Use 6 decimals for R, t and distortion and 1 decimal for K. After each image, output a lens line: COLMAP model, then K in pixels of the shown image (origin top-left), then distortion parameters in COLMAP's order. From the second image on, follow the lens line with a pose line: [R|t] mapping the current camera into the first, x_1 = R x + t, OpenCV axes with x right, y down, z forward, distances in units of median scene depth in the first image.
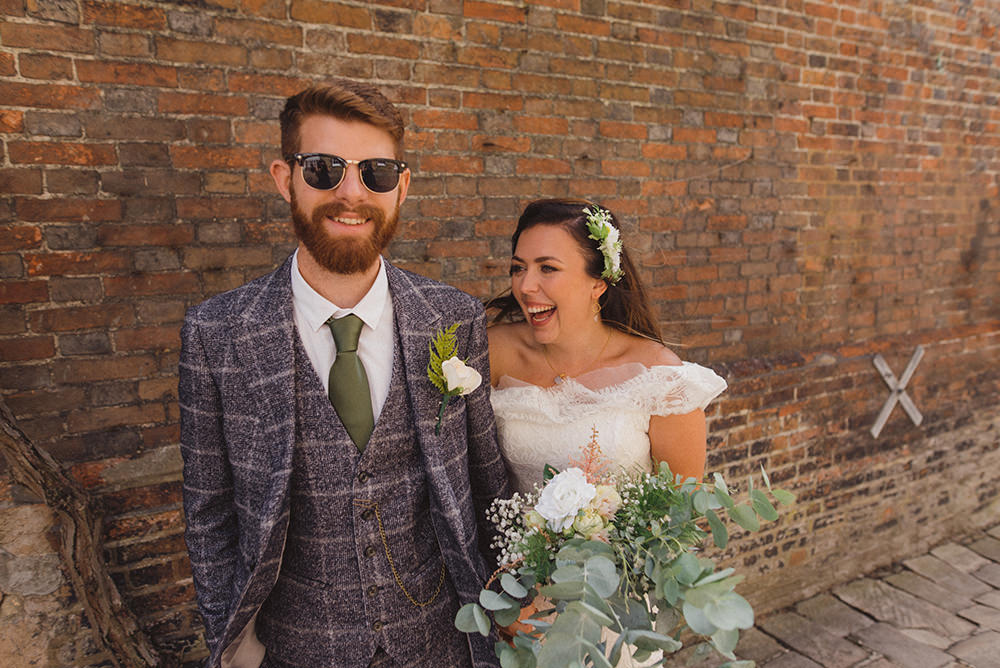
lens RADIAL K [[672.0, 0, 500.9], [0, 672.0, 331.9], [0, 0, 1]] dist [0.001775, 0.001792]
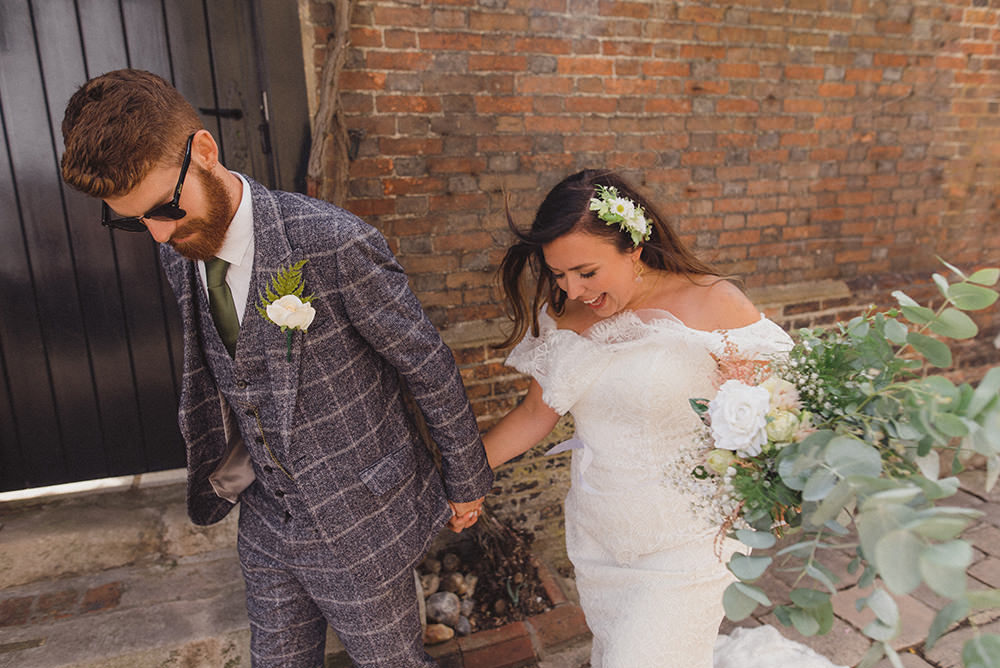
lens RADIAL K [[672.0, 0, 498.8], [0, 672.0, 335.8], [0, 0, 1]] dist [0.001775, 0.001792]
pose [[0.994583, 0.027803, -0.100155, -0.240620], [-0.016277, 0.993334, 0.114115, 0.033334], [0.102660, -0.111866, 0.988406, -0.291529]]
